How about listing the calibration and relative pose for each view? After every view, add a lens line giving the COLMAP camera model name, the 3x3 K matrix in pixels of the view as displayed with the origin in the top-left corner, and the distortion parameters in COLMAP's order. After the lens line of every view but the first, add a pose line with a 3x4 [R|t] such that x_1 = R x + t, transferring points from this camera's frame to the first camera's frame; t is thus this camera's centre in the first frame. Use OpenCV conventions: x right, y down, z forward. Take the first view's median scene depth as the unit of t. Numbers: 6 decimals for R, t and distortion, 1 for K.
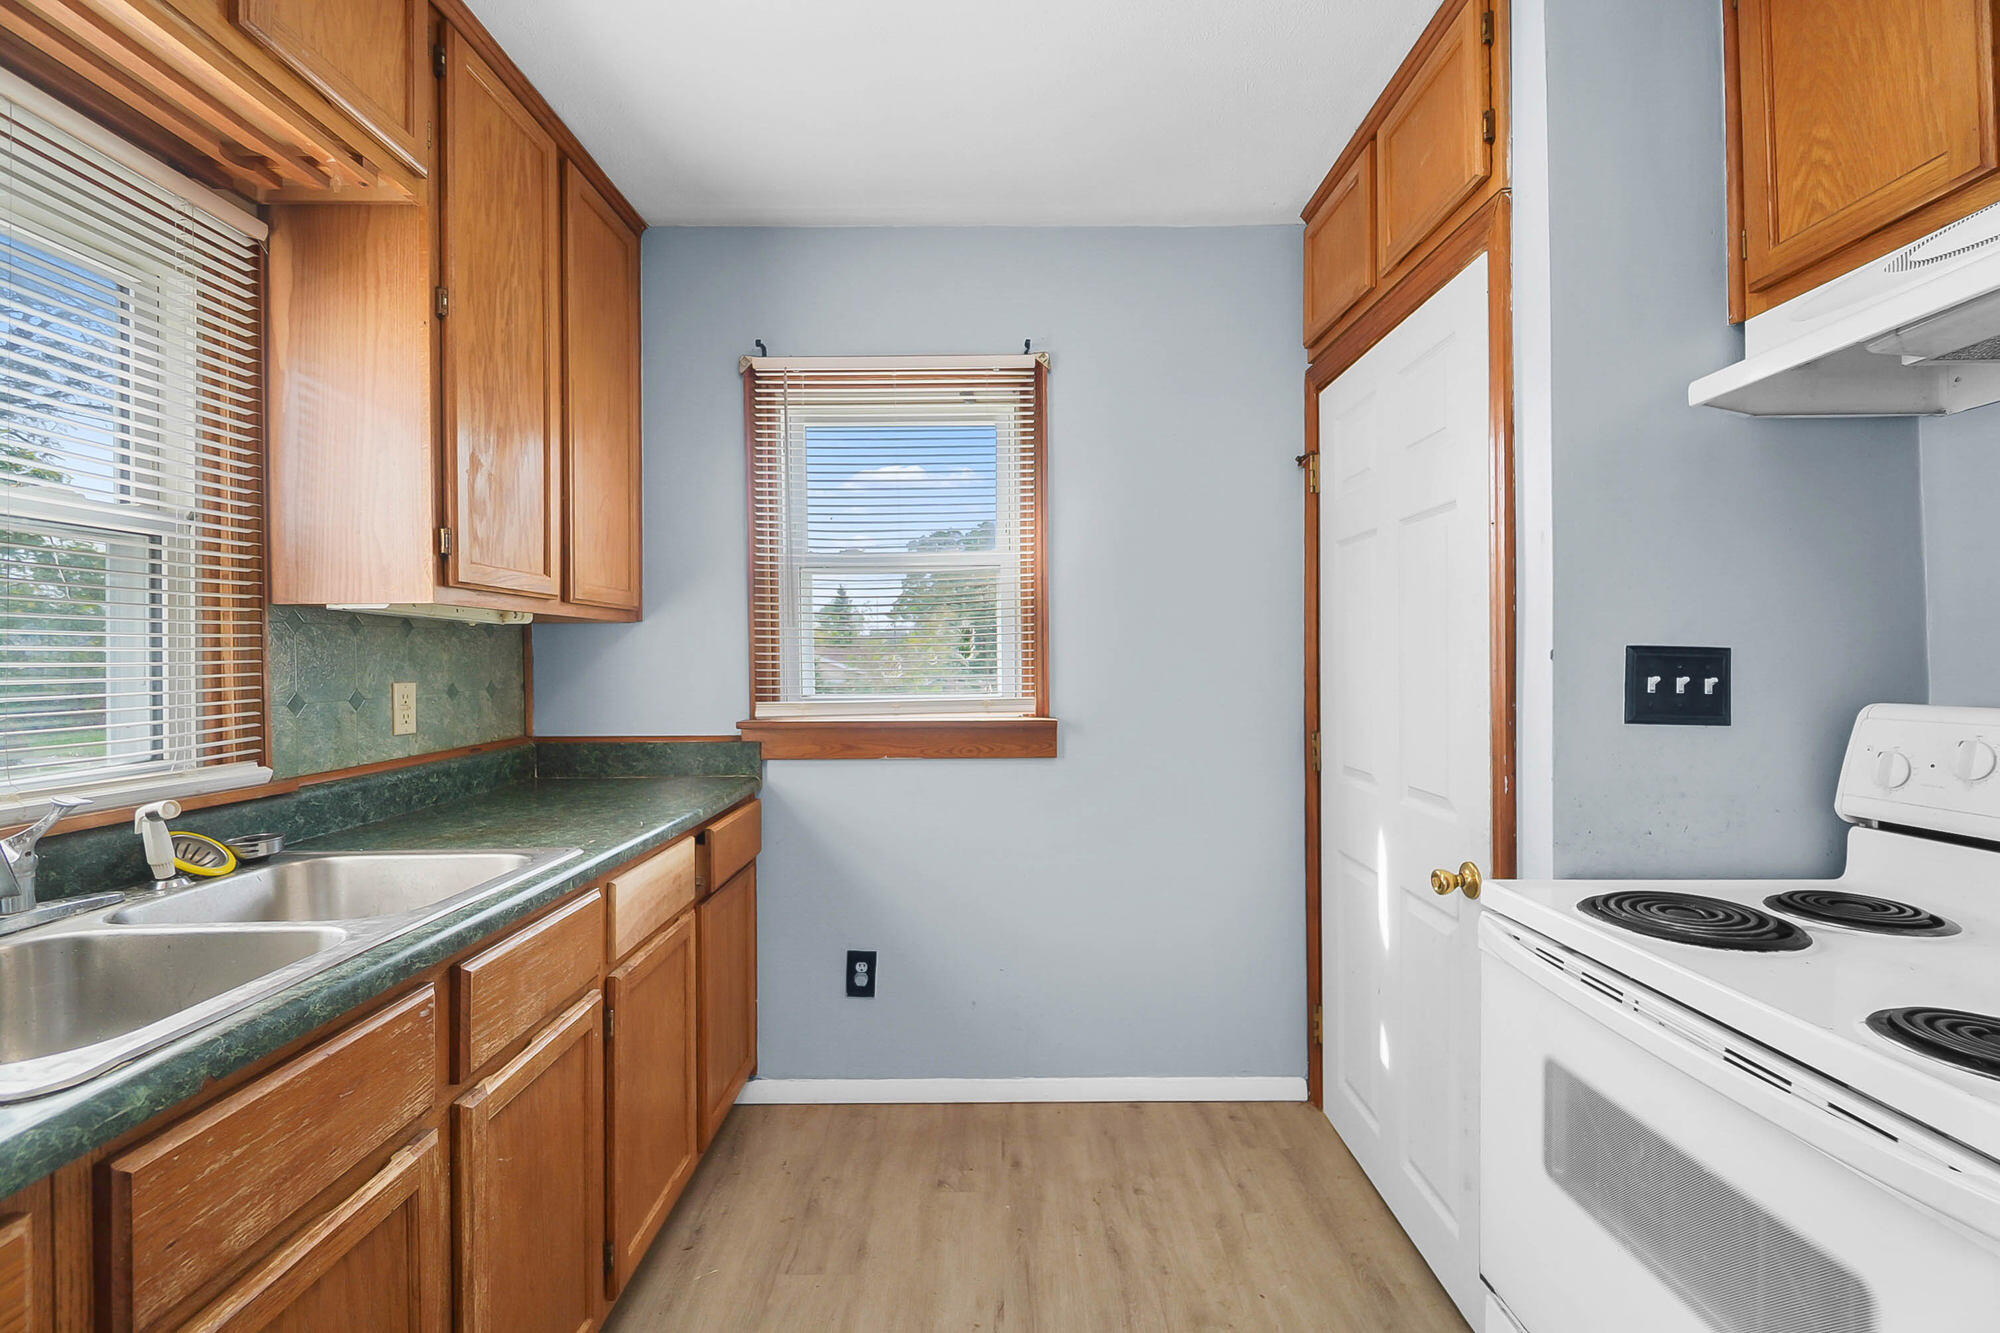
lens RADIAL K [[856.4, 0, 1000.0], [0, 856.4, 666.5], [0, 0, 1]] dist [-0.003814, -0.000412]
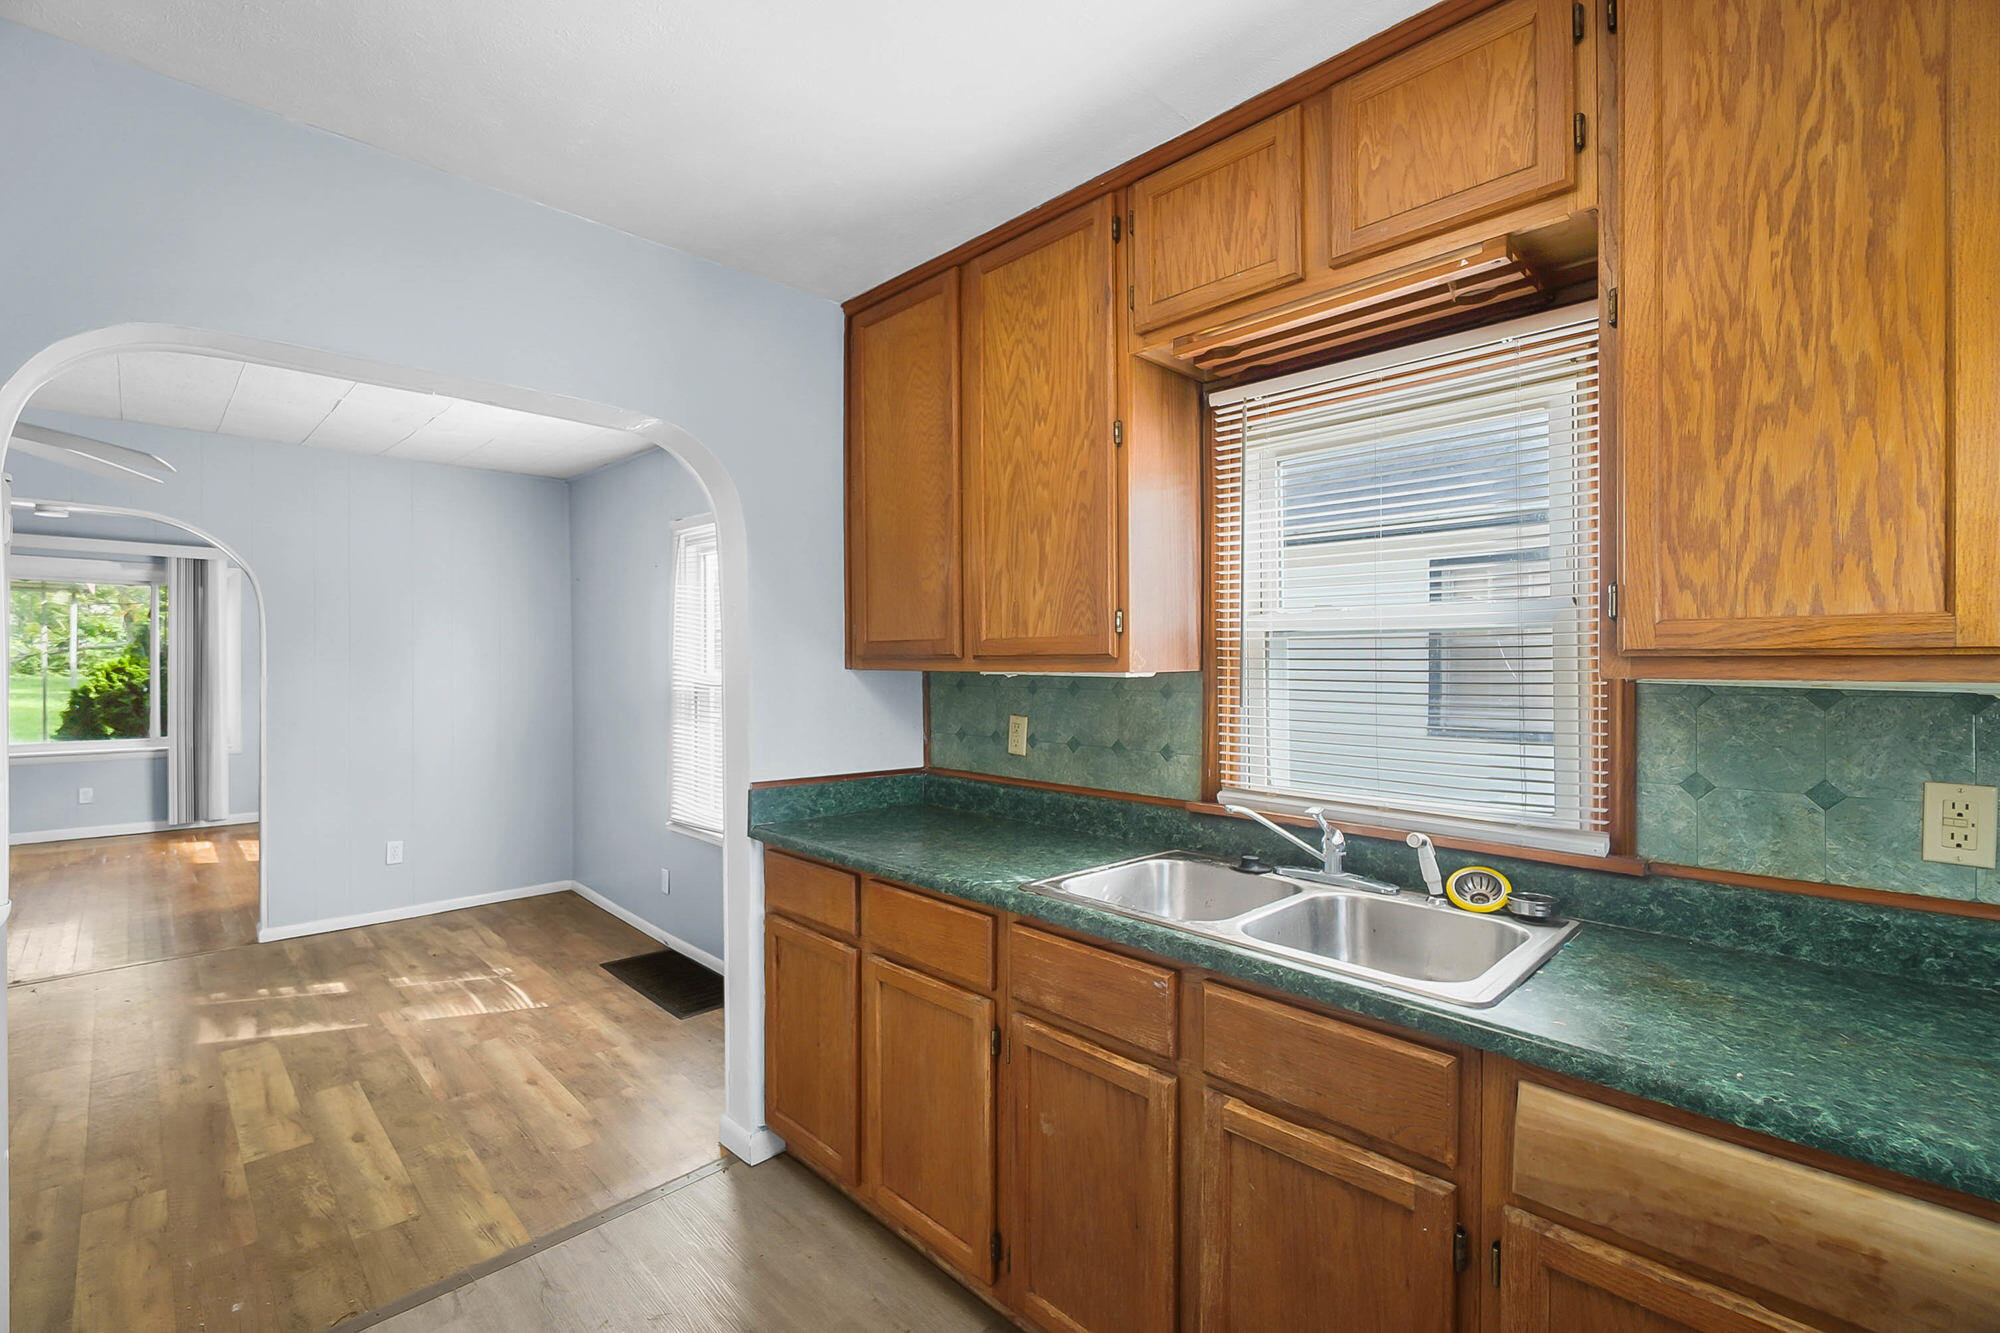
lens RADIAL K [[869.4, 0, 997.3], [0, 869.4, 656.9], [0, 0, 1]] dist [-0.002924, -0.001701]
pose [[-0.712364, 0.002720, -0.701805, 0.357674], [-0.003807, 0.999963, 0.007739, -0.102268], [0.701800, 0.008184, -0.712327, 1.230705]]
